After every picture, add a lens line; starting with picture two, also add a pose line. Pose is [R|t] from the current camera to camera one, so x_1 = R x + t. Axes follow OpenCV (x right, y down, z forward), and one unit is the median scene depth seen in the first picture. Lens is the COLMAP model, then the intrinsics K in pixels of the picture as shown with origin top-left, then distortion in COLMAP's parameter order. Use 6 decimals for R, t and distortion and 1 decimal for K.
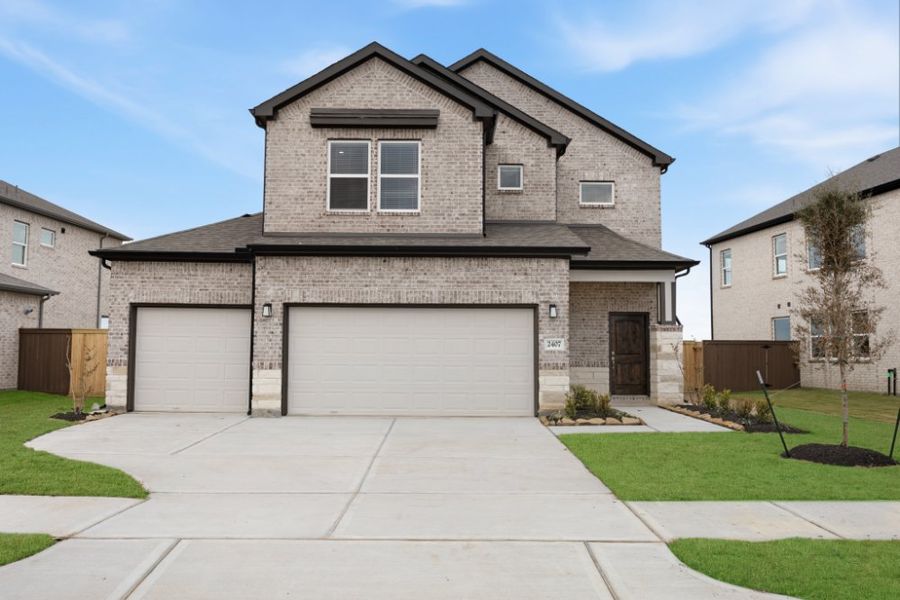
lens RADIAL K [[751.0, 0, 447.6], [0, 751.0, 300.0], [0, 0, 1]] dist [-0.002556, 0.016650]
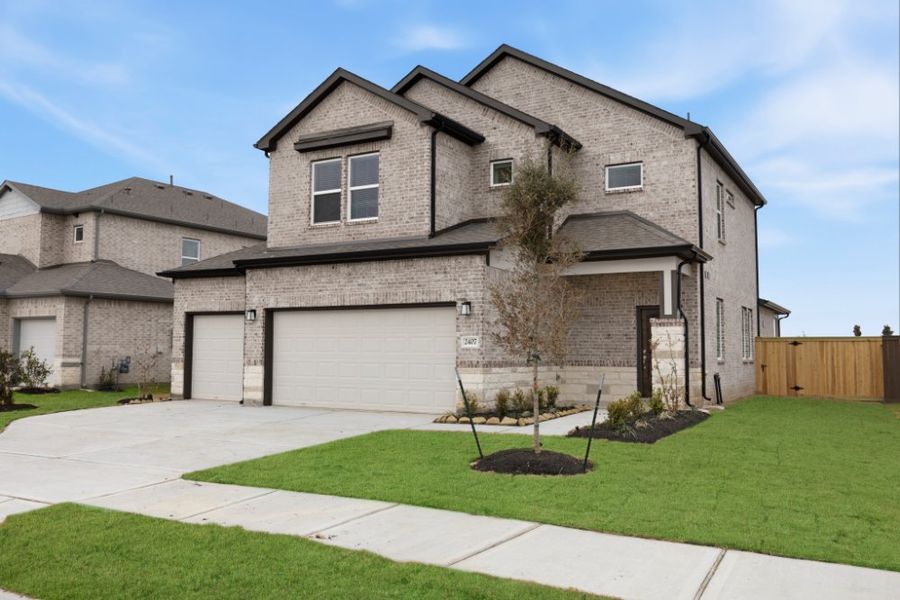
lens RADIAL K [[769.1, 0, 455.2], [0, 769.1, 298.6], [0, 0, 1]] dist [0.005458, 0.002538]
pose [[0.872363, -0.037169, -0.487443, 0.587183], [0.035806, 0.999285, -0.012118, 0.012879], [0.487545, -0.006882, 0.873071, 0.099642]]
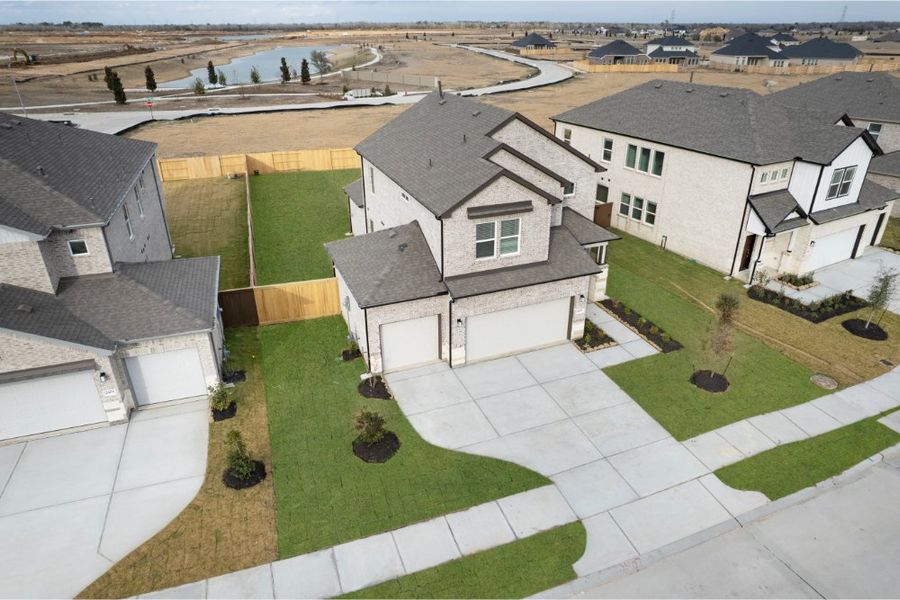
lens RADIAL K [[566.2, 0, 447.2], [0, 566.2, 303.2], [0, 0, 1]] dist [-0.051584, 0.036004]
pose [[0.931596, -0.173112, 0.319626, -0.693755], [-0.013621, 0.862072, 0.506603, -0.739364], [-0.363240, -0.476303, 0.800745, -0.148662]]
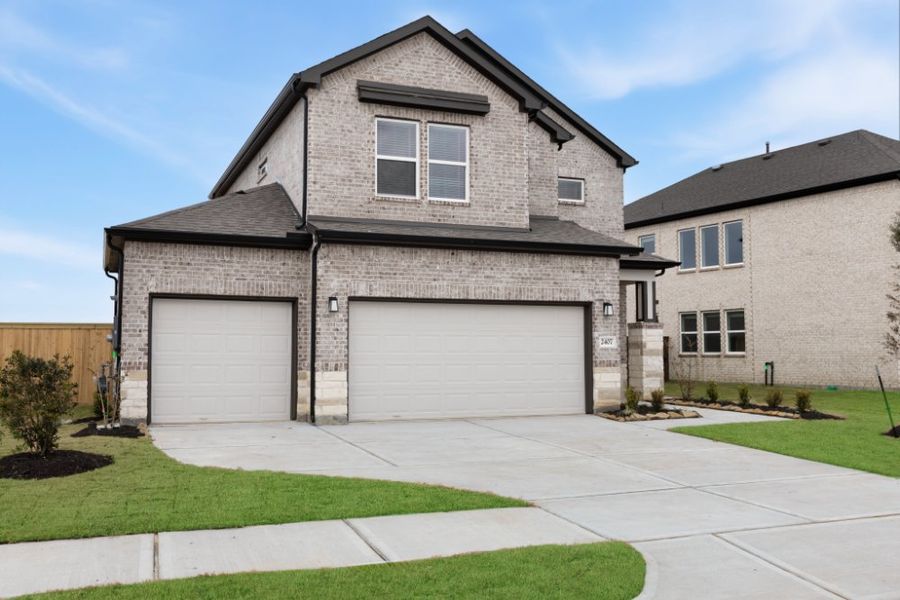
lens RADIAL K [[843.3, 0, 443.7], [0, 843.3, 299.2], [0, 0, 1]] dist [-0.004204, 0.000000]
pose [[0.928848, 0.015979, 0.370115, -0.459544], [-0.020496, 0.999756, 0.008276, -0.003413], [-0.369893, -0.015273, 0.928949, 0.022312]]
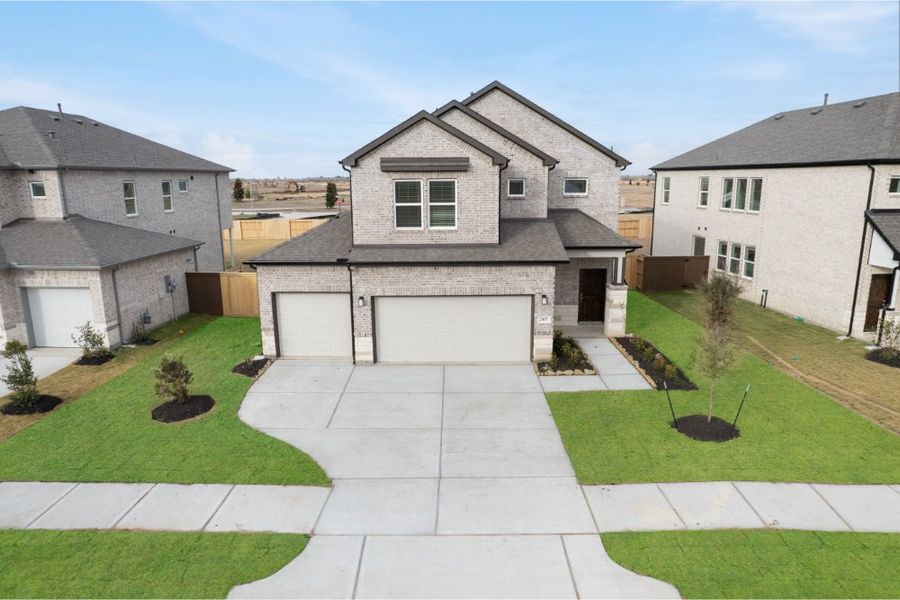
lens RADIAL K [[566.2, 0, 449.1], [0, 566.2, 306.7], [0, 0, 1]] dist [-0.051584, 0.036004]
pose [[0.999854, -0.011251, -0.012872, -0.039368], [0.014487, 0.957379, 0.288473, -0.294420], [0.009078, -0.288617, 0.957402, -0.122043]]
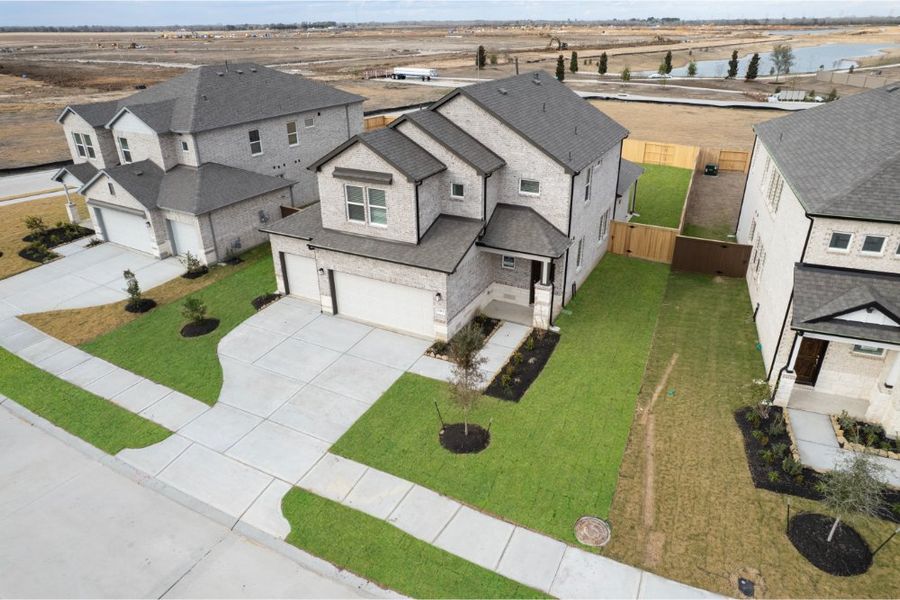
lens RADIAL K [[566.2, 0, 450.8], [0, 566.2, 301.2], [0, 0, 1]] dist [-0.051584, 0.036004]
pose [[0.885641, 0.191149, -0.423204, 0.739418], [0.049858, 0.866941, 0.495911, -0.652833], [0.461686, -0.460299, 0.758268, -0.084680]]
